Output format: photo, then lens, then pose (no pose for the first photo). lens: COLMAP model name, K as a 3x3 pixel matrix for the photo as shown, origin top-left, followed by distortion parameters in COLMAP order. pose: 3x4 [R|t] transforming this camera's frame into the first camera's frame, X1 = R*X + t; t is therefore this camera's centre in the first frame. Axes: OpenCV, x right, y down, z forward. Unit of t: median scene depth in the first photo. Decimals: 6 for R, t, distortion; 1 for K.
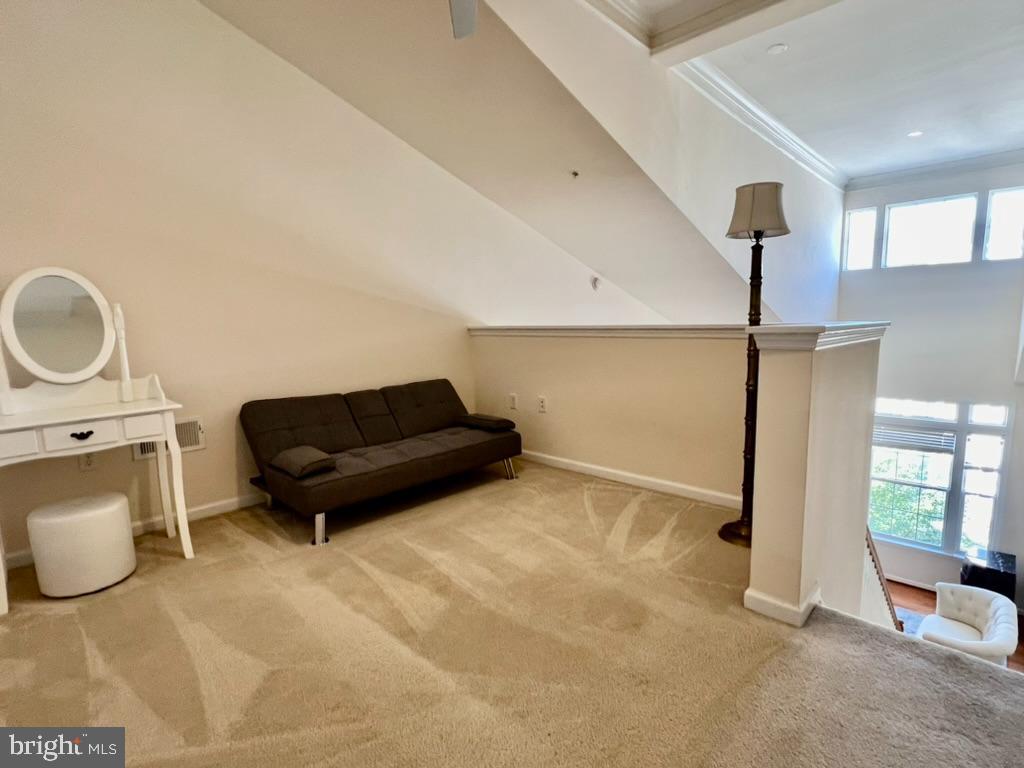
lens RADIAL K [[501.7, 0, 513.9], [0, 501.7, 387.9], [0, 0, 1]] dist [-0.002690, -0.000287]
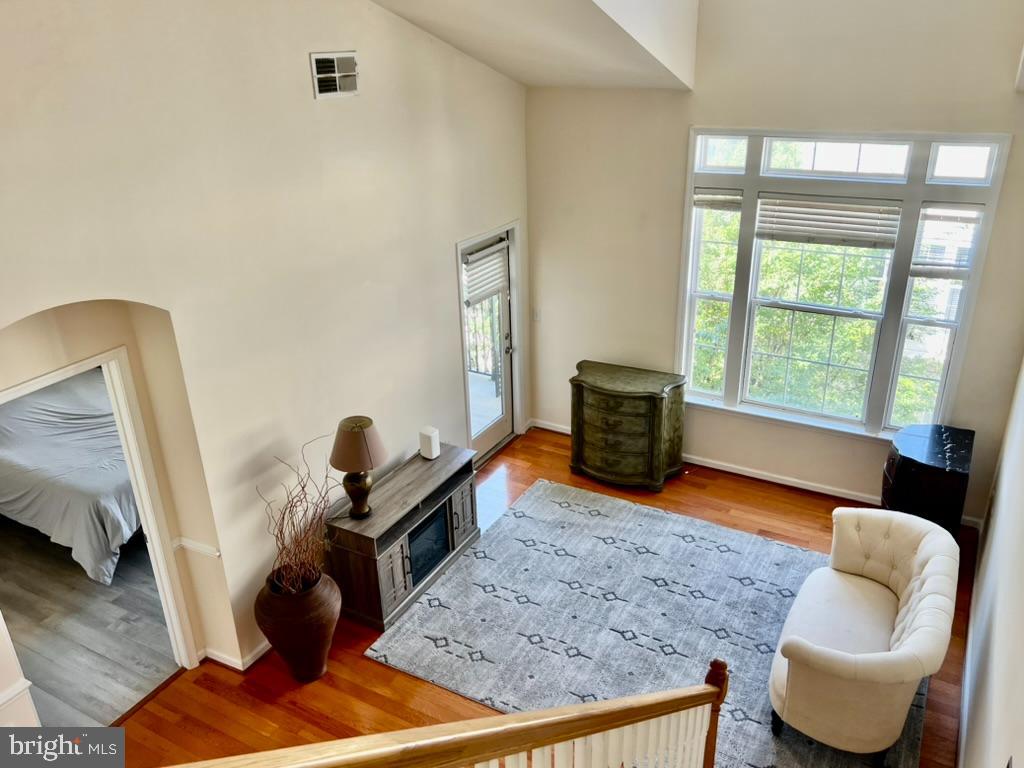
lens RADIAL K [[798.3, 0, 512.7], [0, 798.3, 381.1], [0, 0, 1]] dist [0.006179, -0.008618]
pose [[0.968881, -0.102549, 0.225284, 0.319067], [0.037230, 0.960163, 0.276948, 0.025268], [-0.244710, -0.259943, 0.934102, 0.317426]]
